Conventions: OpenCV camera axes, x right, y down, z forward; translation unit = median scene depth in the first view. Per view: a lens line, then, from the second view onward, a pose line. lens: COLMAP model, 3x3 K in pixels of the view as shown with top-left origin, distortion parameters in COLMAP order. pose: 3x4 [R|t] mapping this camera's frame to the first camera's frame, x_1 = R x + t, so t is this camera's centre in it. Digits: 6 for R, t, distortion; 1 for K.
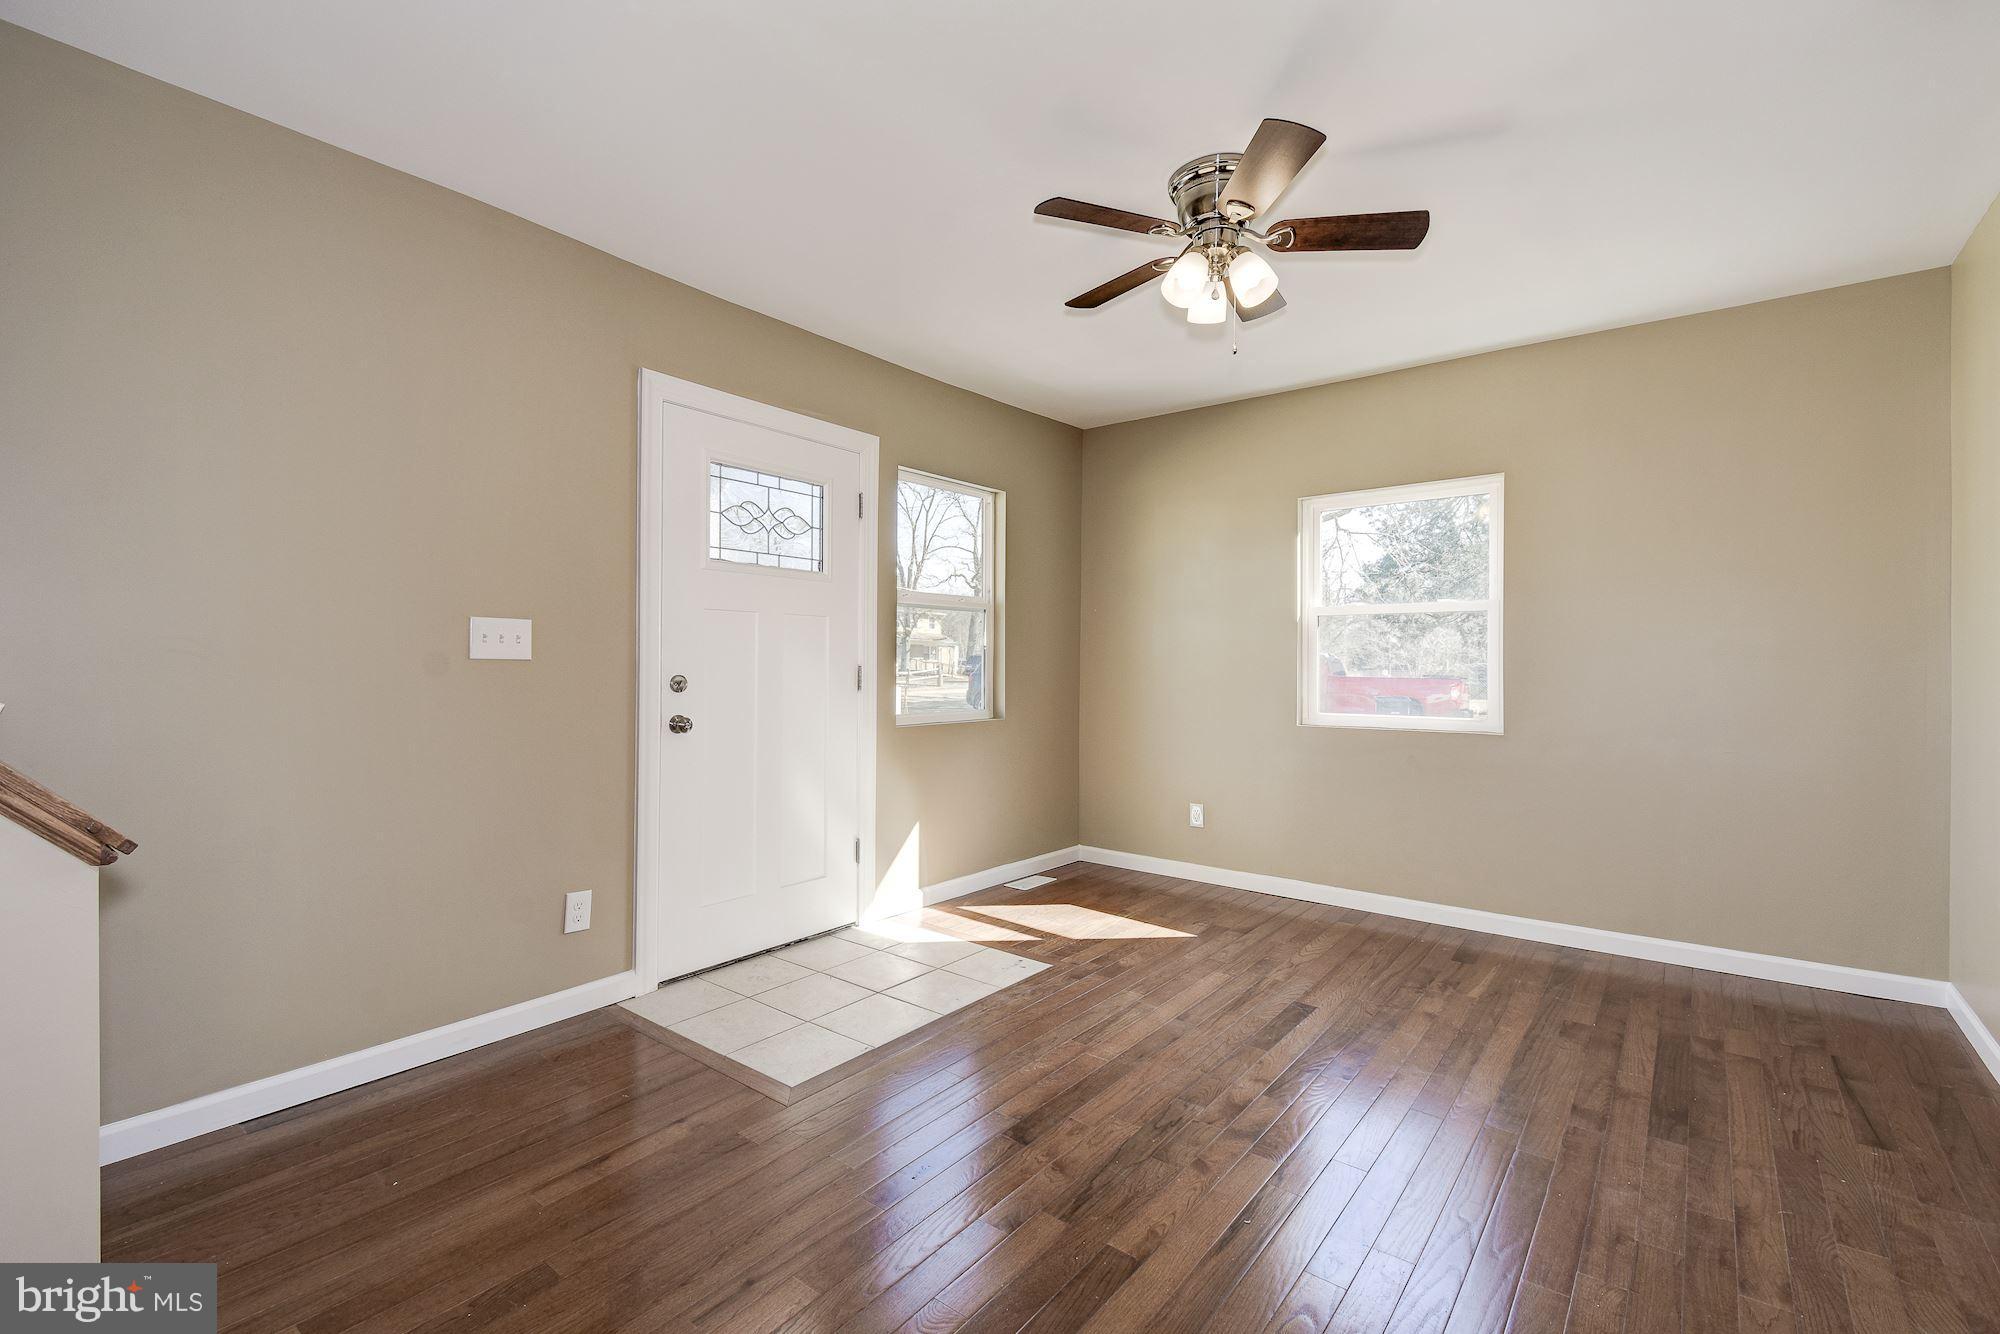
lens RADIAL K [[877.6, 0, 1023.7], [0, 877.6, 663.8], [0, 0, 1]] dist [0.022586, -0.004489]
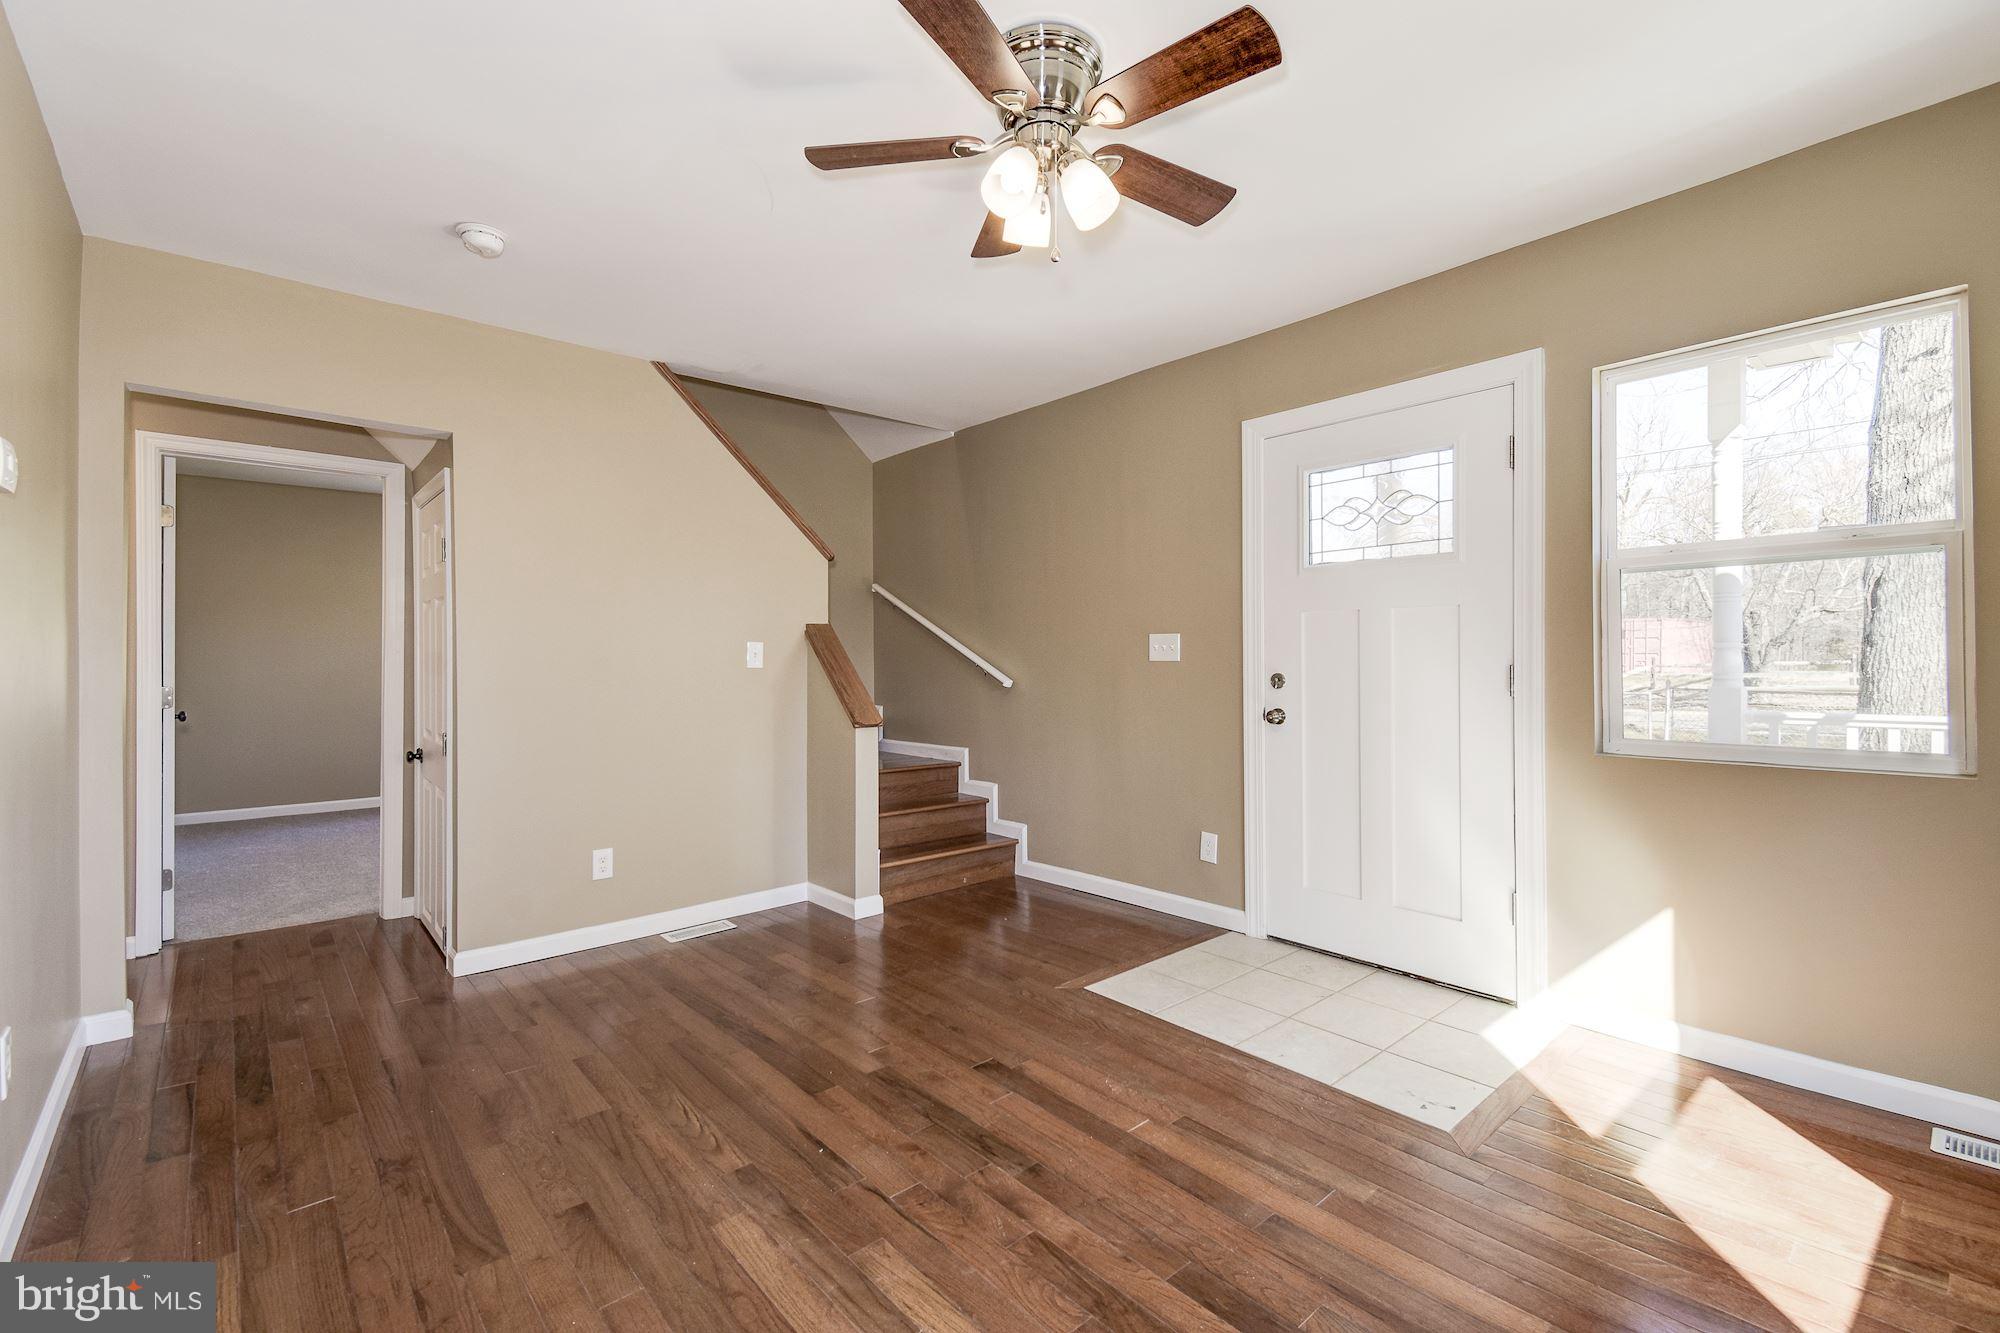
lens RADIAL K [[877.6, 0, 998.8], [0, 877.6, 665.4], [0, 0, 1]] dist [0.022586, -0.004489]
pose [[-0.213904, -0.002436, -0.976852, 0.766669], [0.005190, 0.999980, -0.003631, 0.004941], [0.976841, -0.005847, -0.213887, 0.855886]]
